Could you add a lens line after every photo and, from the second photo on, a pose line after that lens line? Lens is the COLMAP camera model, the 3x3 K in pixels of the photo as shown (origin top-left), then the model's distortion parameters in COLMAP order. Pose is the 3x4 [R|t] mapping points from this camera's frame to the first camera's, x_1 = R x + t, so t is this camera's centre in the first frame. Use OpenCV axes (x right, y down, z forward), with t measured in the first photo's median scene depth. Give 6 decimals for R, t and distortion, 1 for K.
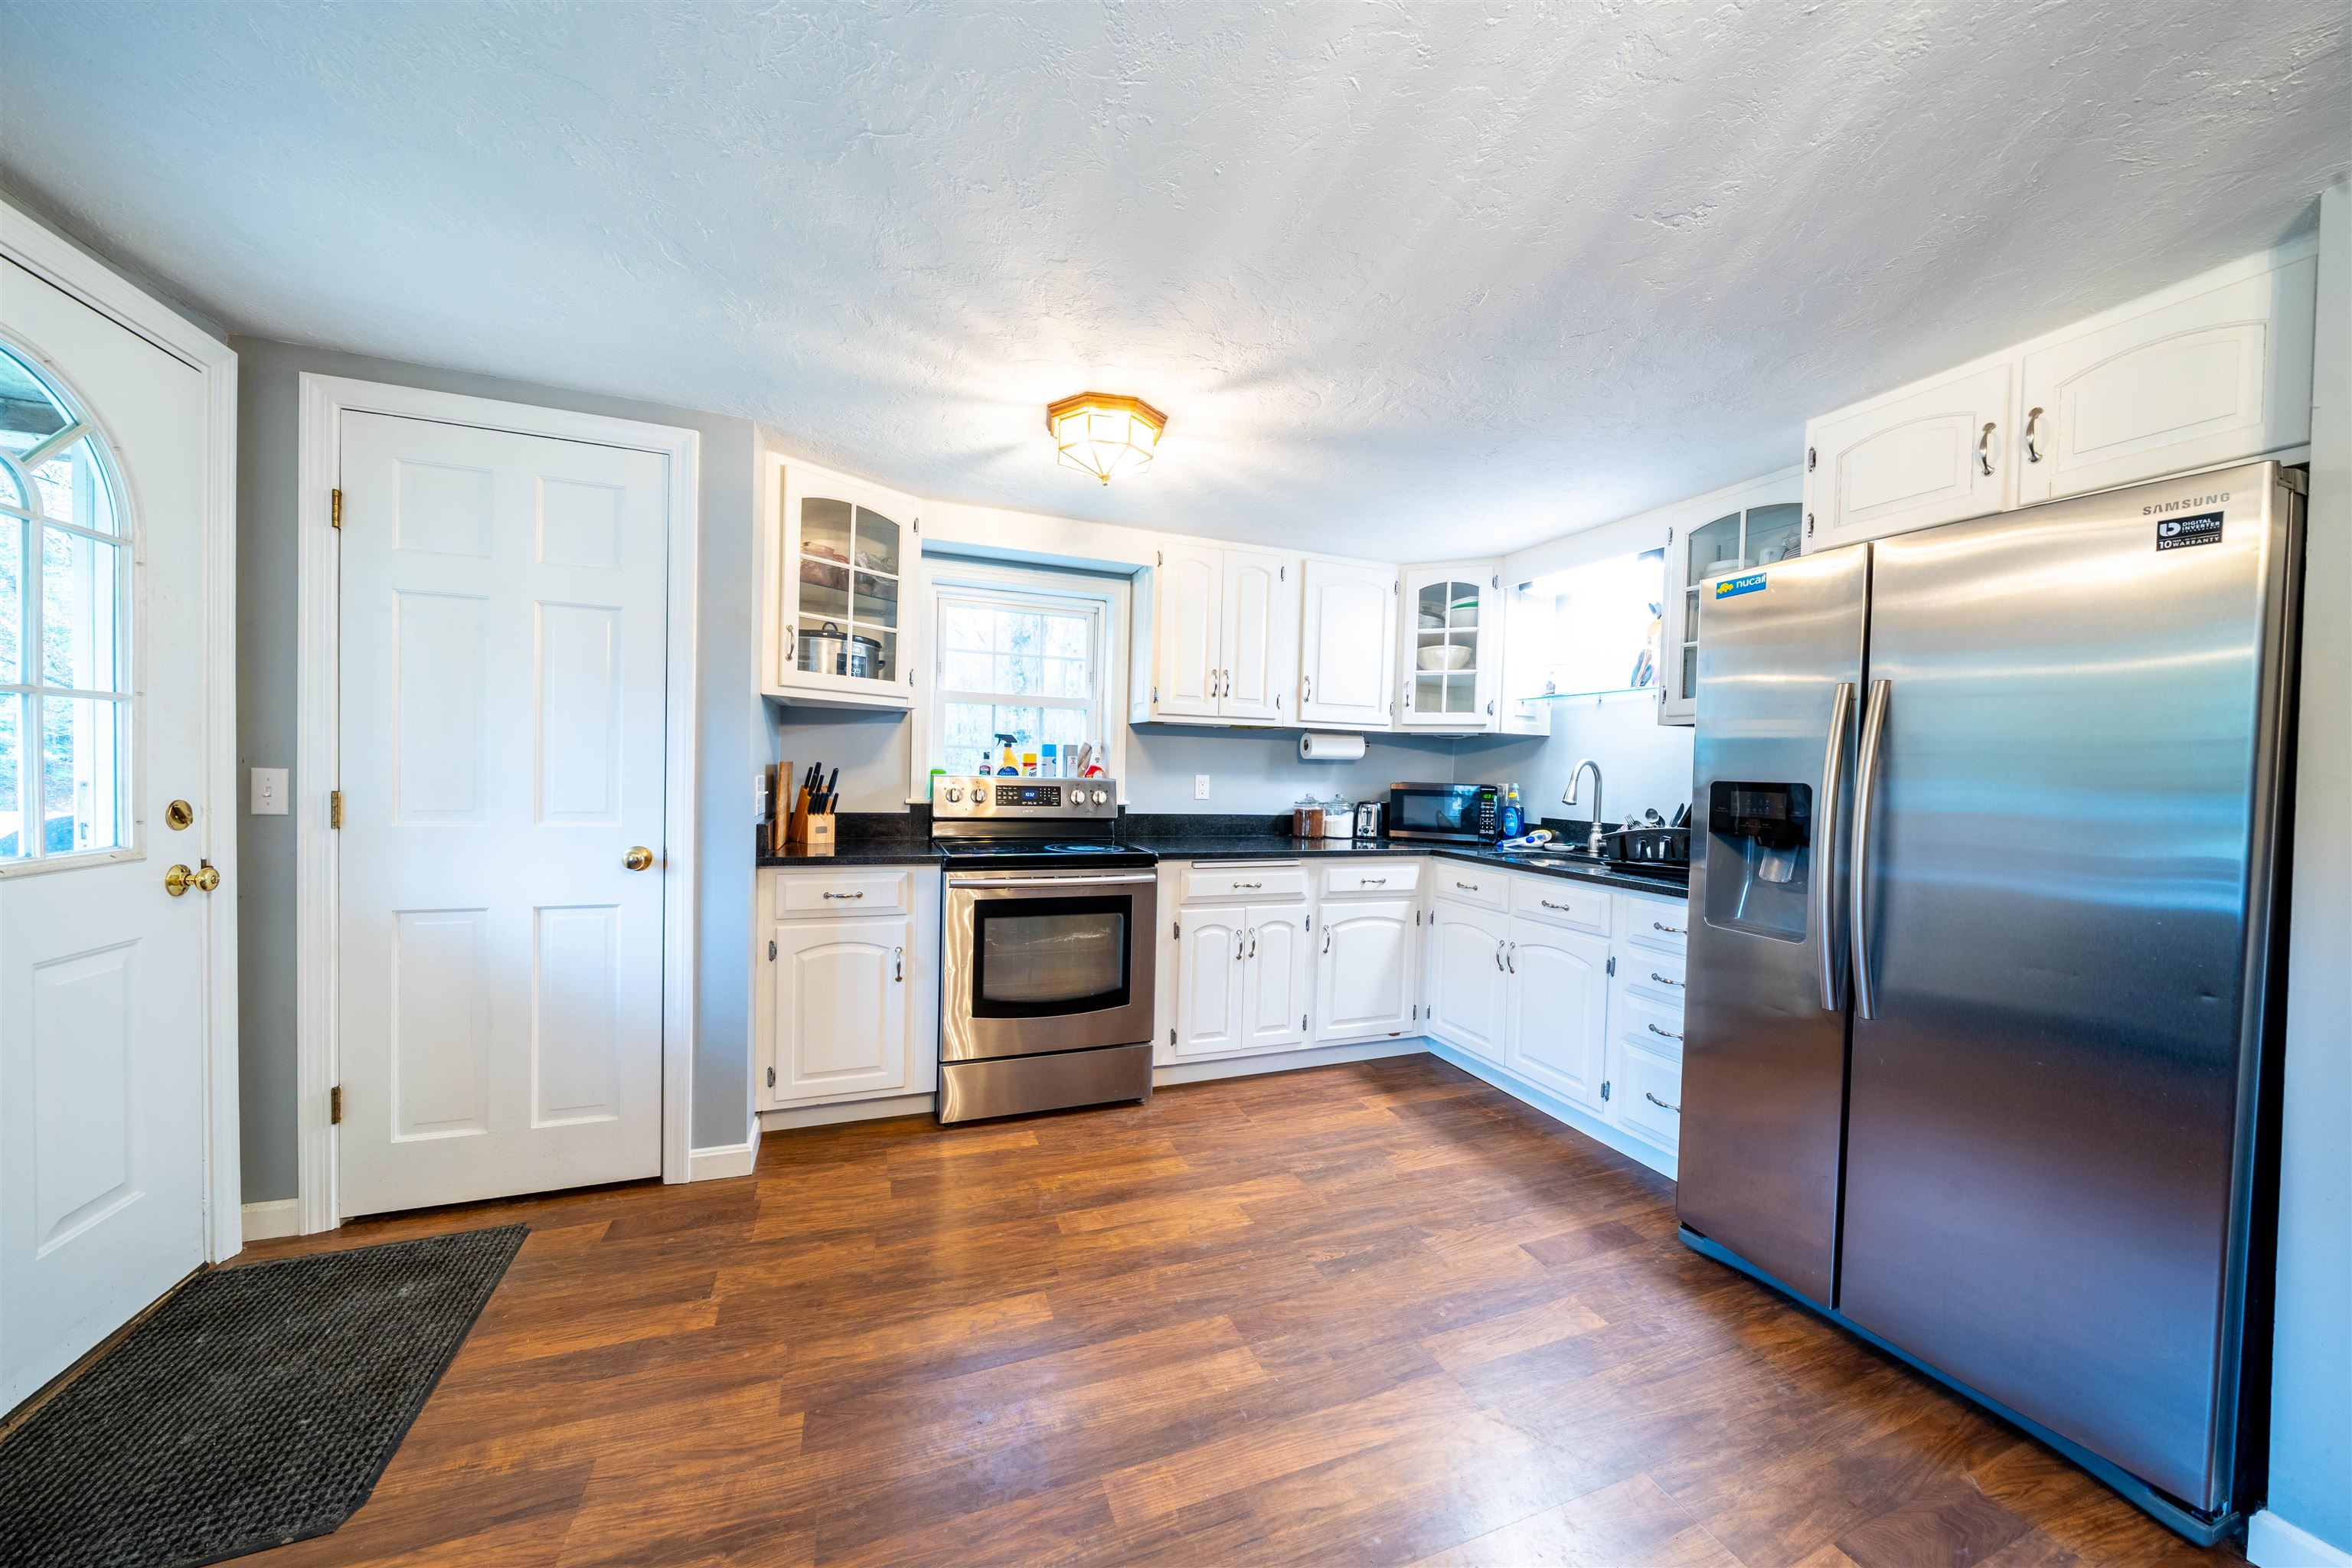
lens RADIAL K [[799.9, 0, 1172.0], [0, 799.9, 777.1], [0, 0, 1]] dist [-0.006553, -0.000385]
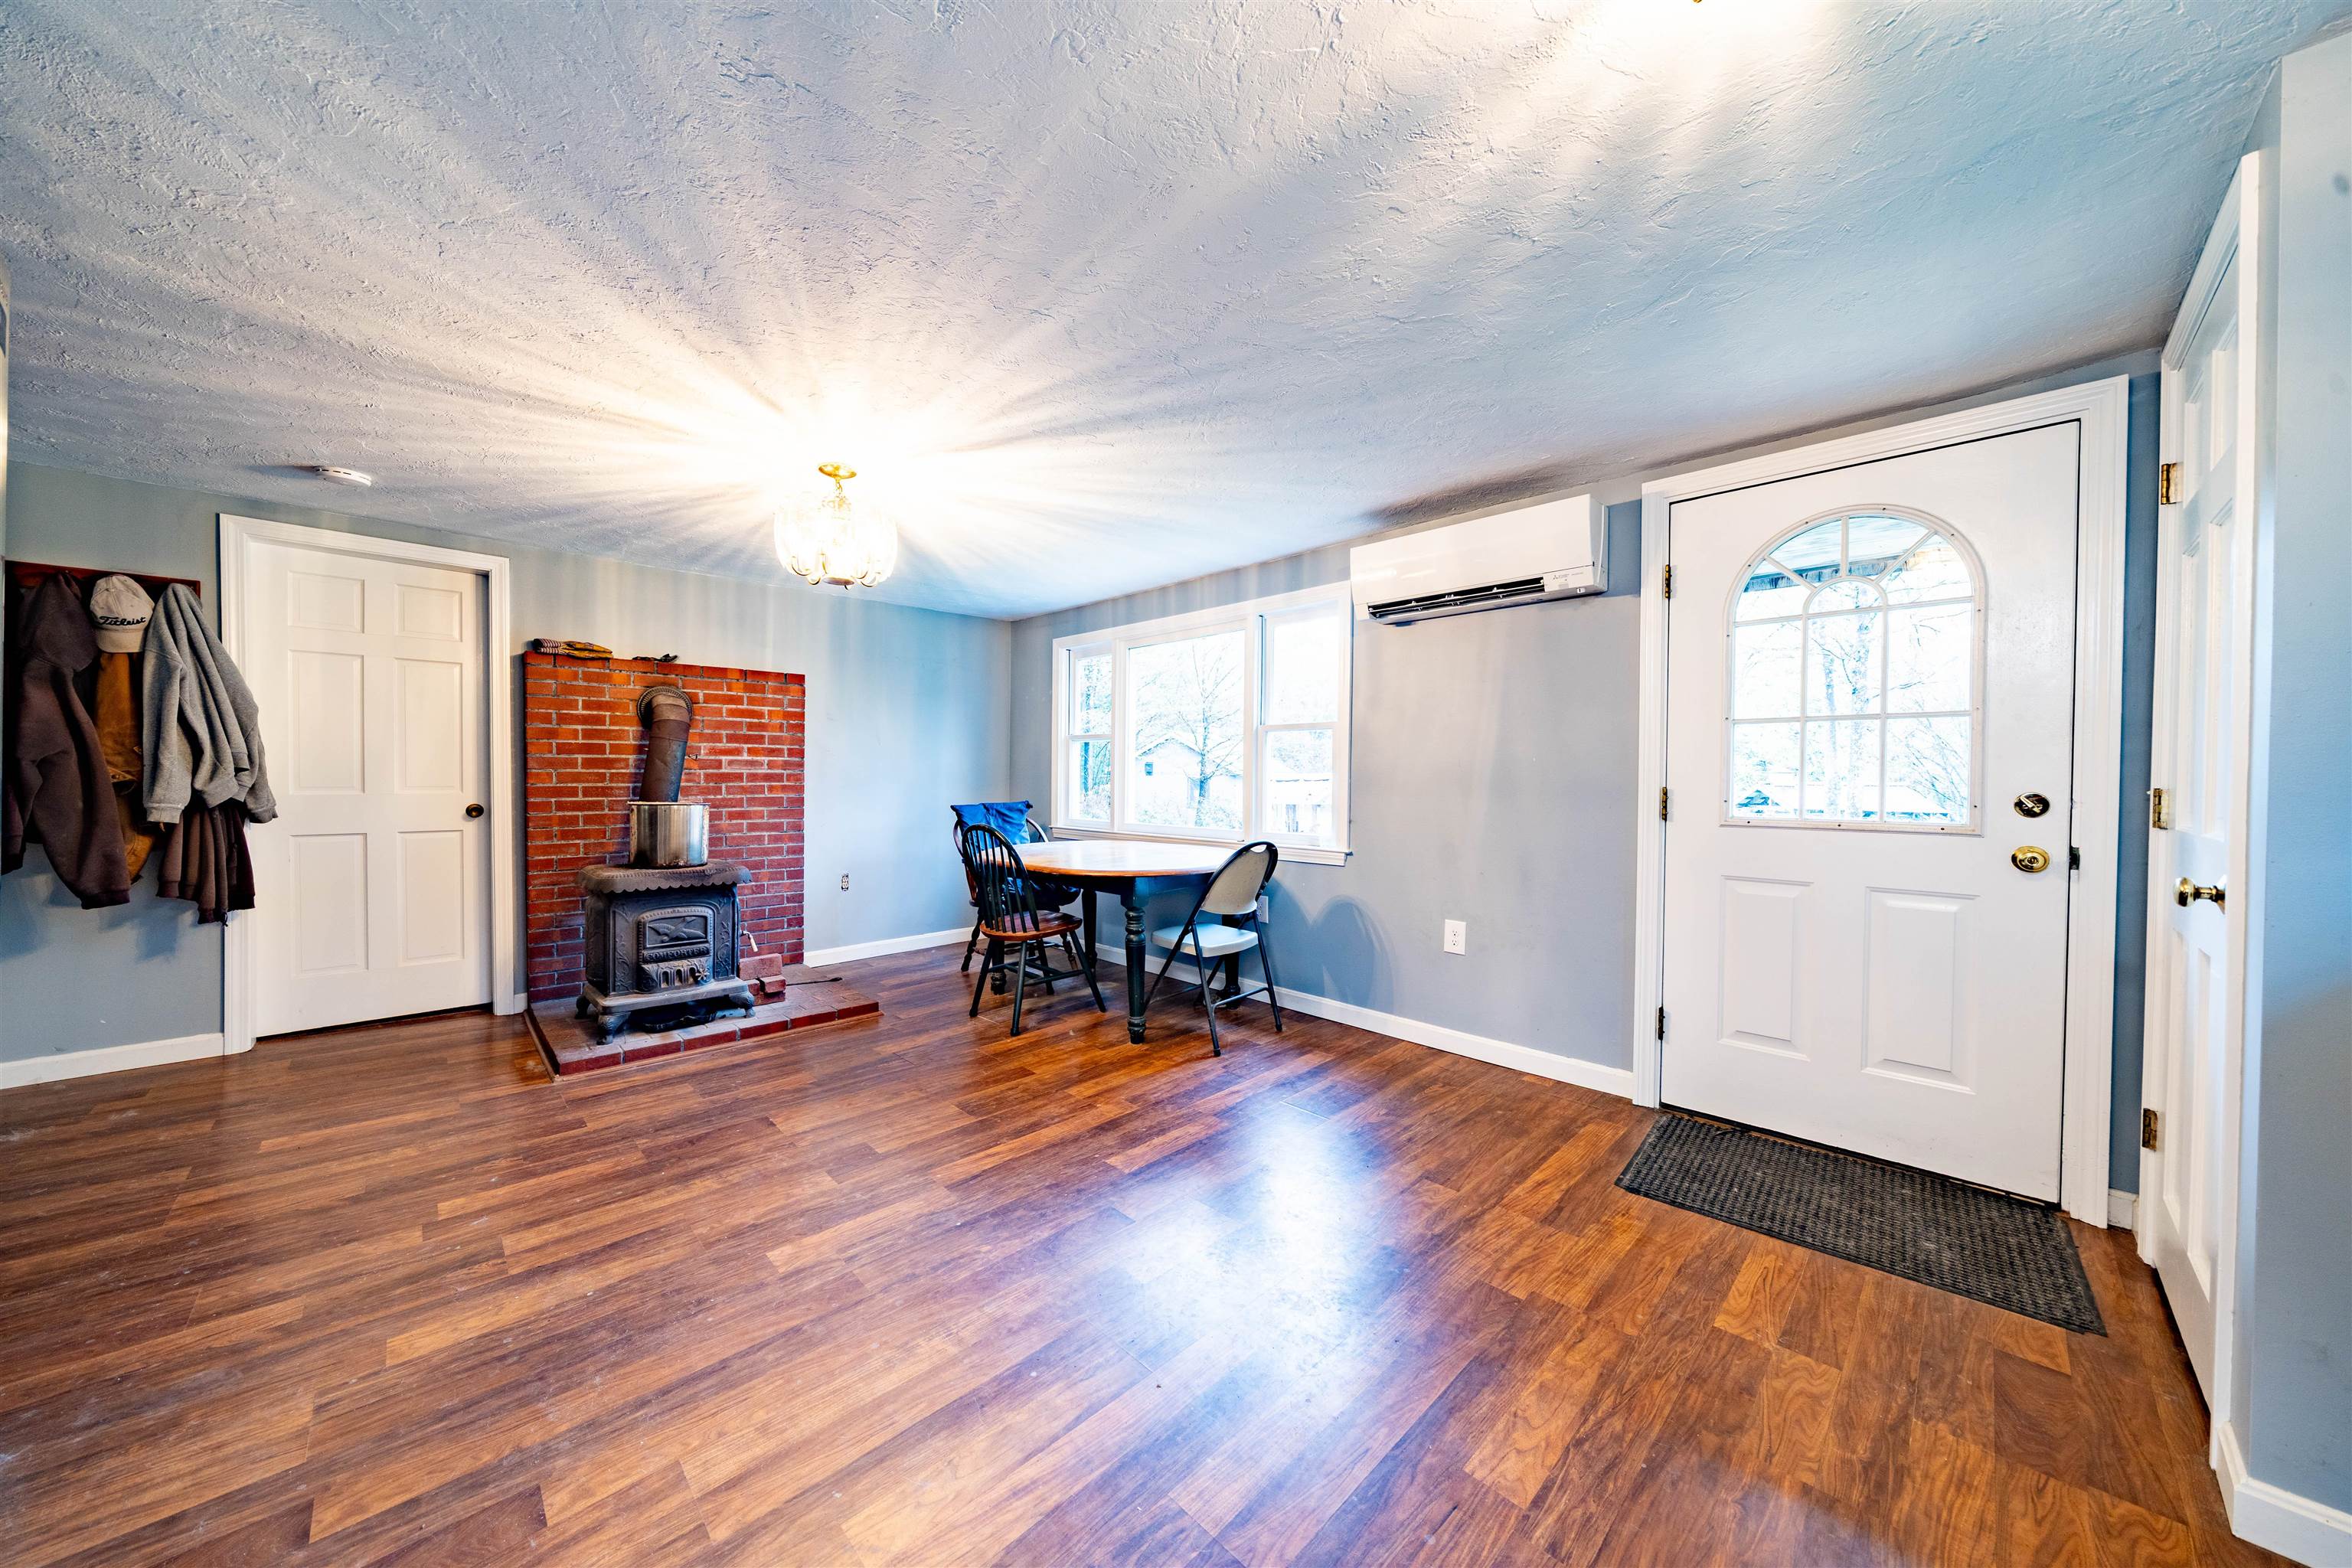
lens RADIAL K [[799.9, 0, 1174.3], [0, 799.9, 786.7], [0, 0, 1]] dist [-0.006553, -0.000385]
pose [[-0.916084, -0.028920, -0.399943, 0.447450], [-0.041377, 0.998889, 0.022547, 0.047247], [0.398846, 0.037204, -0.916263, 1.689551]]
